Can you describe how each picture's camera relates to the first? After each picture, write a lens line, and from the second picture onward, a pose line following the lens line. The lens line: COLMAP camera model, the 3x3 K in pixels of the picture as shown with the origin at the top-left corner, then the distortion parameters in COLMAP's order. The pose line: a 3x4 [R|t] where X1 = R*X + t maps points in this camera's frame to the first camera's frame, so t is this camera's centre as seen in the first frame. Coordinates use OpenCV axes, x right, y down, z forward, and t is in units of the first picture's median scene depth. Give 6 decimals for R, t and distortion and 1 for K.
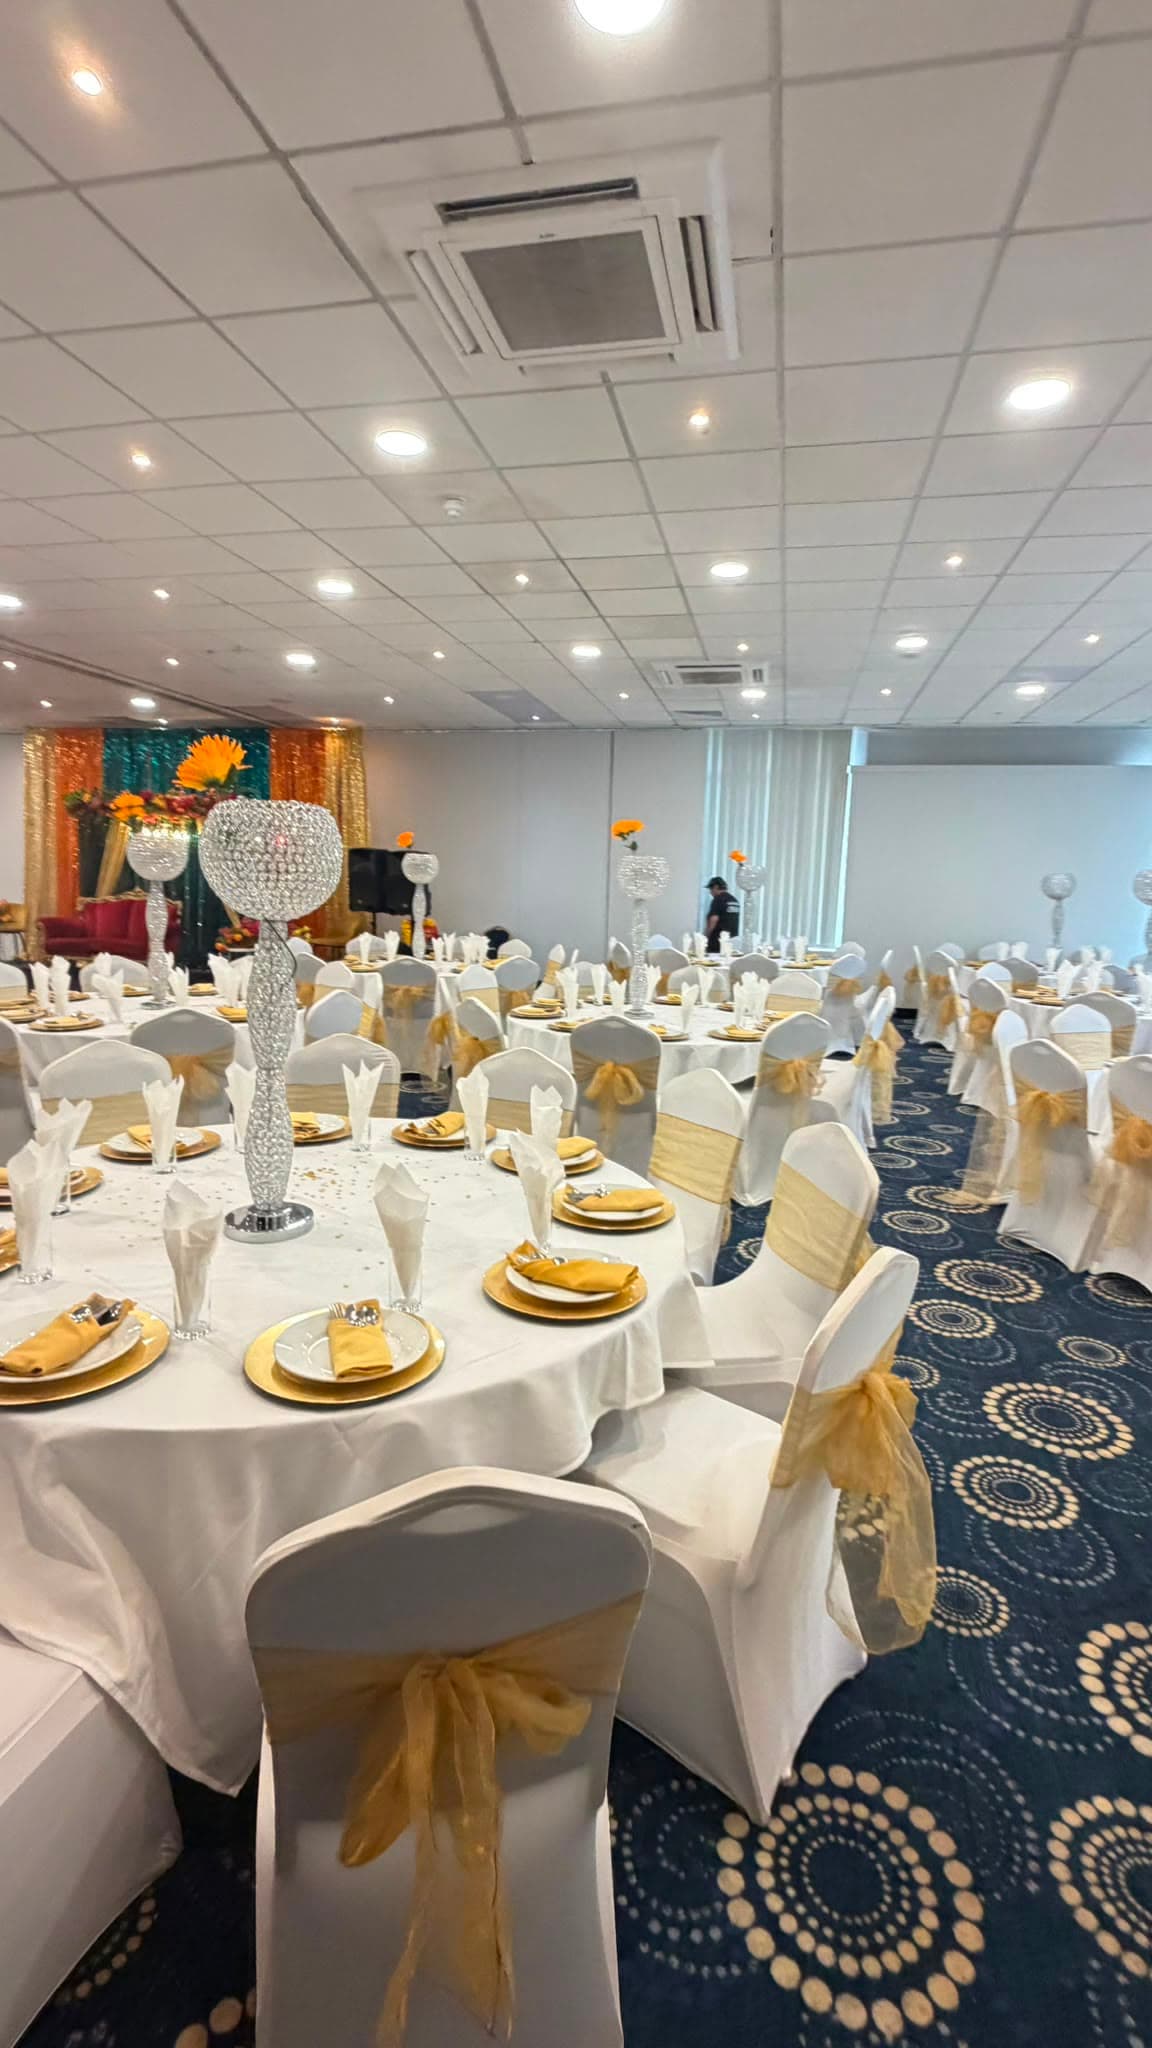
lens RADIAL K [[945.2, 0, 576.0], [0, 945.2, 1024.0], [0, 0, 1]] dist [0.000638, -0.000824]
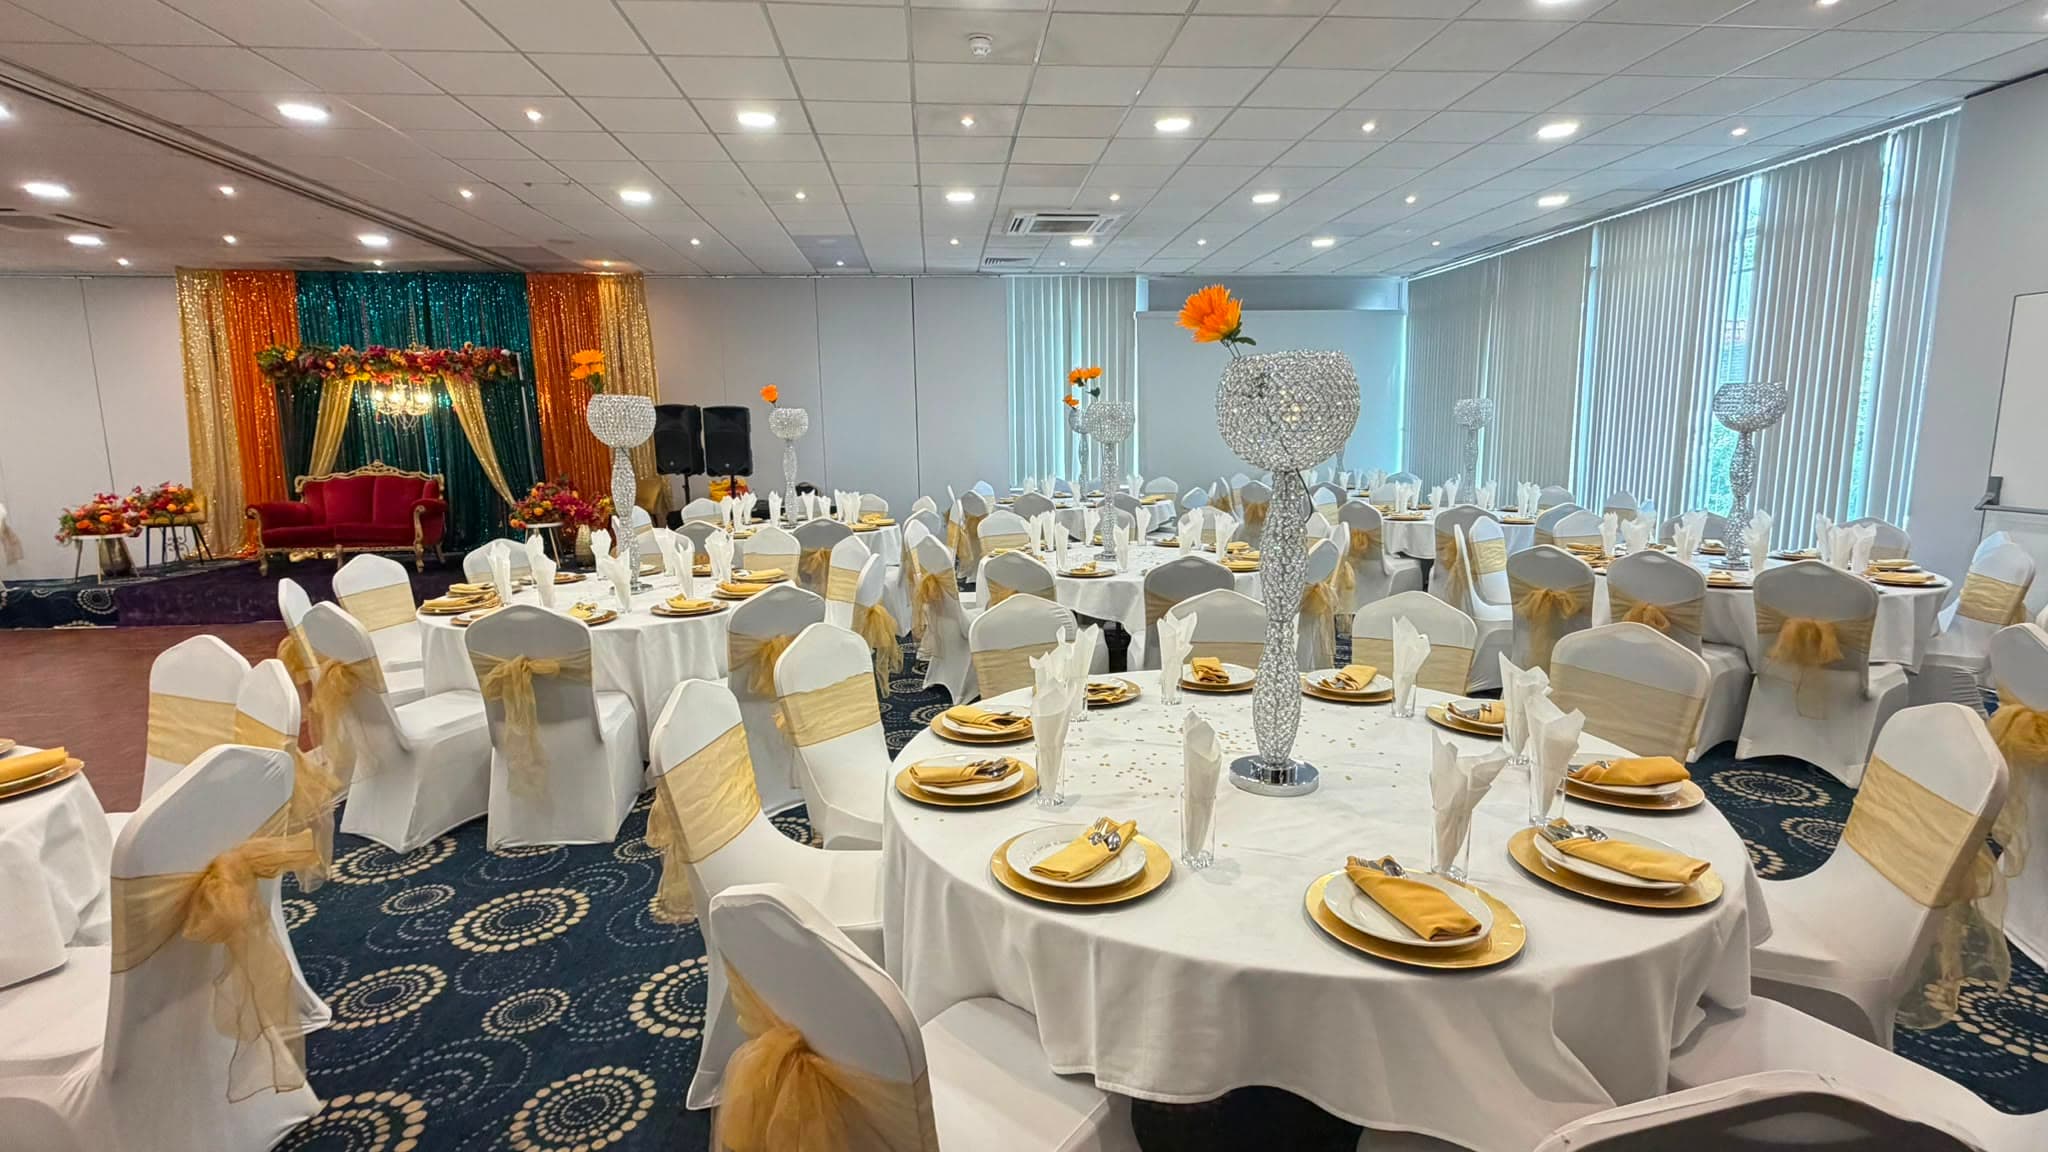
lens RADIAL K [[945.2, 0, 1024.0], [0, 945.2, 576.0], [0, 0, 1]] dist [0.000638, -0.000824]
pose [[0.951786, -0.087115, 0.294134, -0.468895], [0.085603, 0.996166, 0.018035, -0.021699], [-0.294578, 0.008014, 0.955594, 0.072538]]
